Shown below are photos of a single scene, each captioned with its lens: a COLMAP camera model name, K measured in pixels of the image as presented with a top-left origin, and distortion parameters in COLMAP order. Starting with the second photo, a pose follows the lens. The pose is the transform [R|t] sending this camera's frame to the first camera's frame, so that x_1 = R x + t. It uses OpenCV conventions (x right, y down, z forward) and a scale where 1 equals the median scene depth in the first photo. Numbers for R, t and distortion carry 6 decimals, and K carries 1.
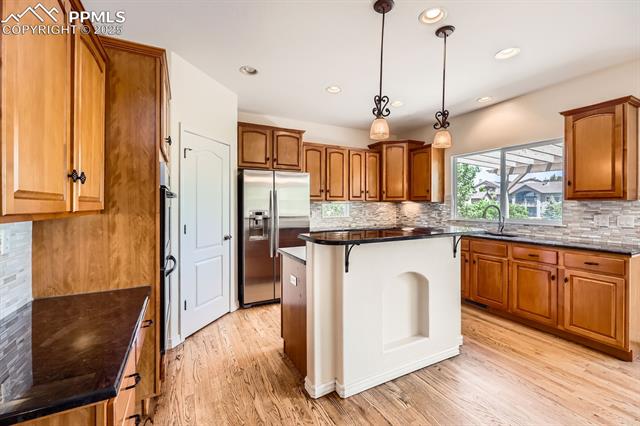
lens RADIAL K [[265.9, 0, 303.6], [0, 265.9, 206.0], [0, 0, 1]] dist [0.000010, -0.000367]
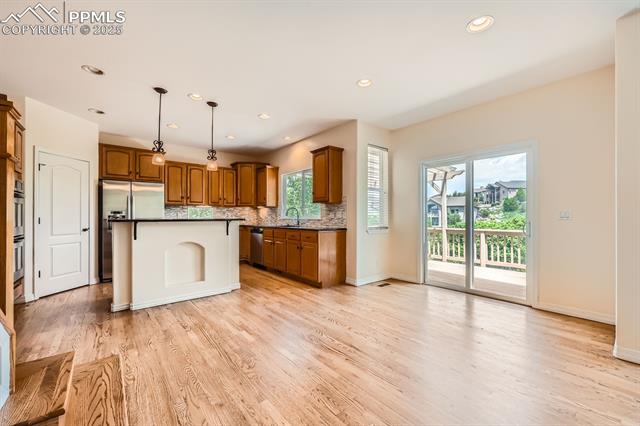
lens RADIAL K [[265.9, 0, 316.4], [0, 265.9, 215.9], [0, 0, 1]] dist [0.000010, -0.000367]
pose [[0.973798, -0.002466, 0.227400, 0.517459], [0.004823, 0.999940, -0.009812, 0.063841], [-0.227363, 0.010652, 0.973752, -0.554659]]
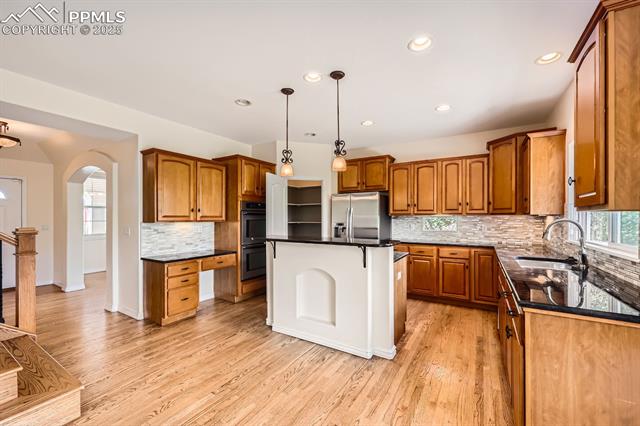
lens RADIAL K [[265.9, 0, 337.1], [0, 265.9, 212.4], [0, 0, 1]] dist [0.000010, -0.000367]
pose [[0.544828, -0.015910, -0.838397, 0.999334], [-0.005997, 0.999720, -0.022869, -0.002034], [0.838527, 0.017488, 0.544580, 0.219362]]
